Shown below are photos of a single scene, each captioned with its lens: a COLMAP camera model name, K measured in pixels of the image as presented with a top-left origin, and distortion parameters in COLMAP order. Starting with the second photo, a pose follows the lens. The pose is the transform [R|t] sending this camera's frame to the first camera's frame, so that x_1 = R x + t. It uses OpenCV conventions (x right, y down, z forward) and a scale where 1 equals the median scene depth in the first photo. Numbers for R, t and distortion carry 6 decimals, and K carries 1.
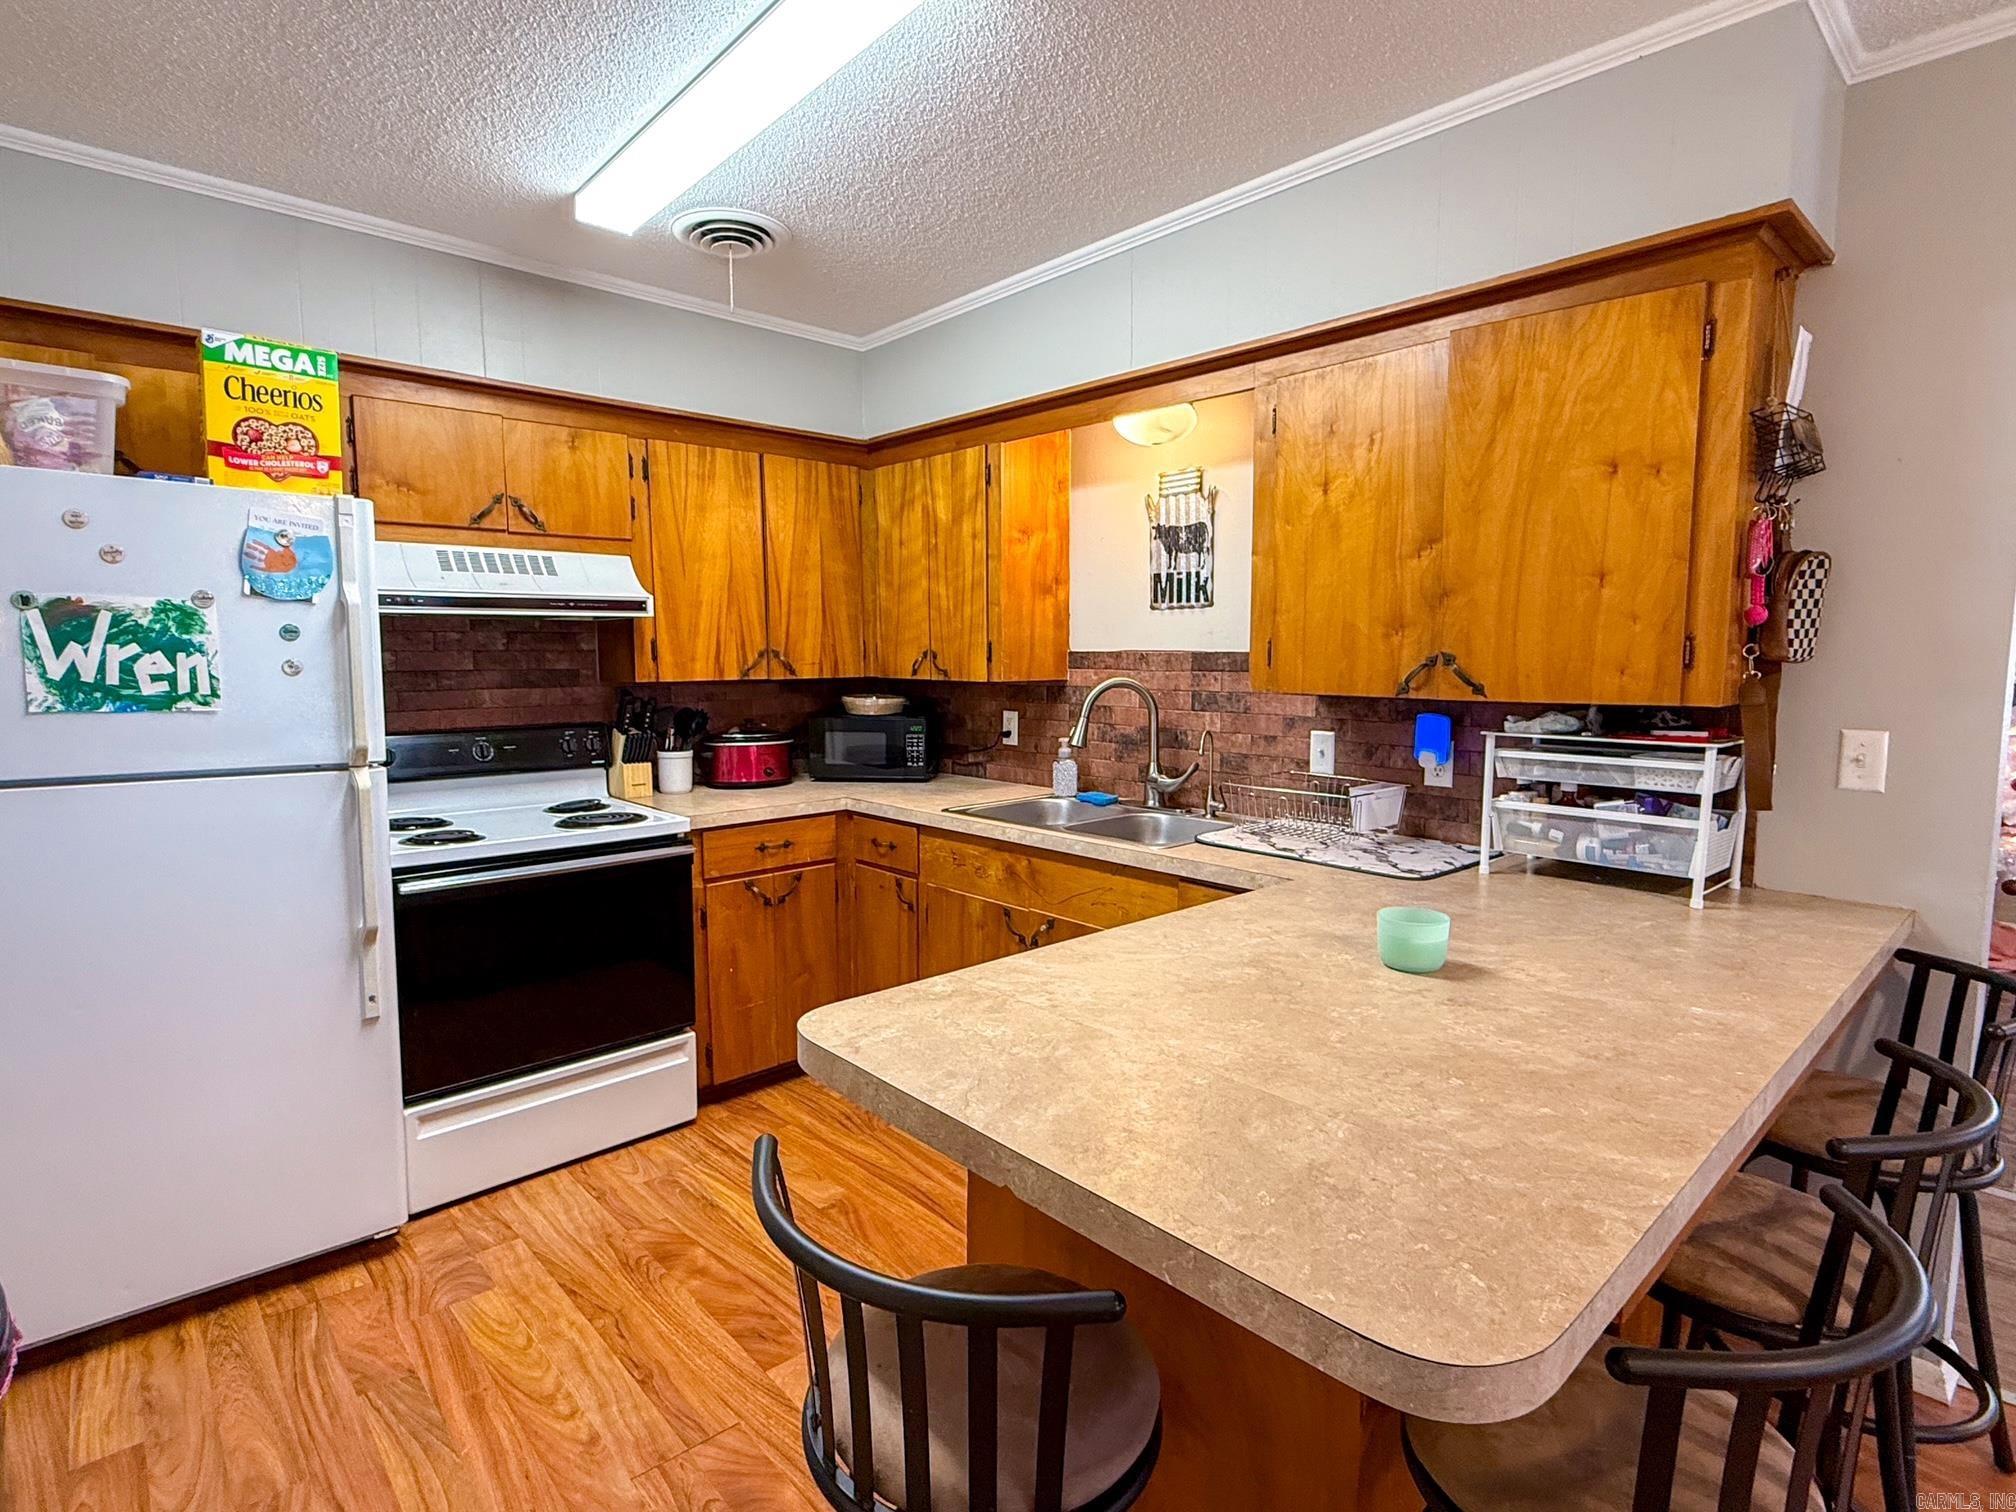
lens RADIAL K [[1024.4, 0, 1008.0], [0, 1024.4, 756.0], [0, 0, 1]] dist [-0.000815, -0.000202]
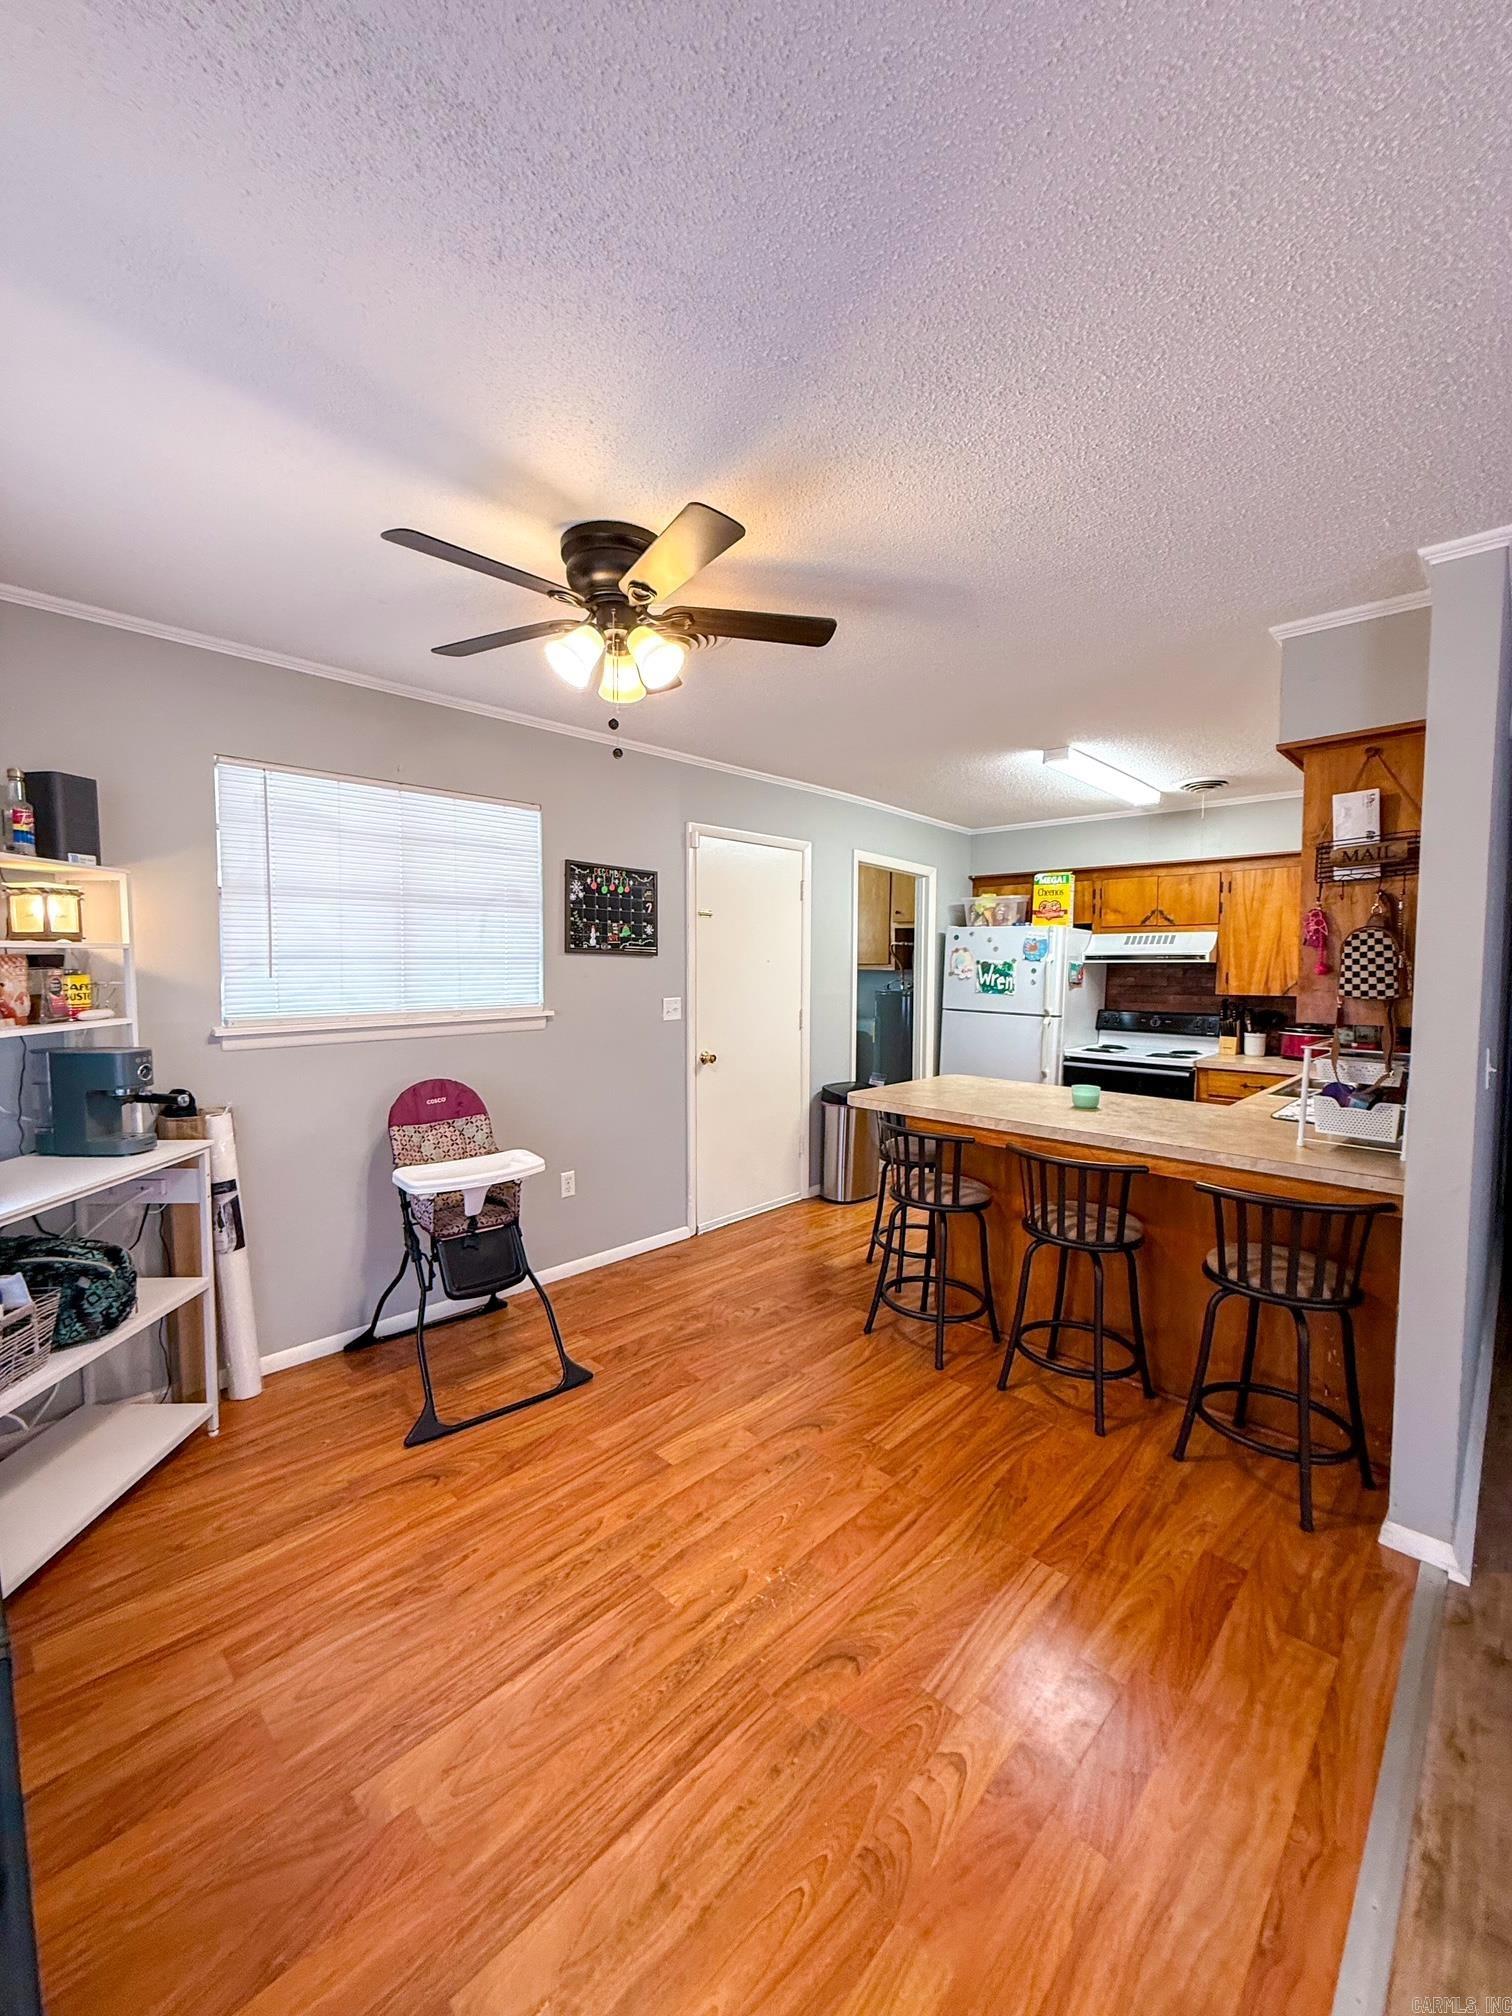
lens RADIAL K [[797.3, 0, 756.0], [0, 797.3, 1008.0], [0, 0, 1]] dist [0.001576, -0.000039]
pose [[0.049833, 0.053474, -0.997325, 1.339981], [-0.108696, 0.992925, 0.047807, -0.026123], [0.992825, 0.106023, 0.055293, 0.034552]]
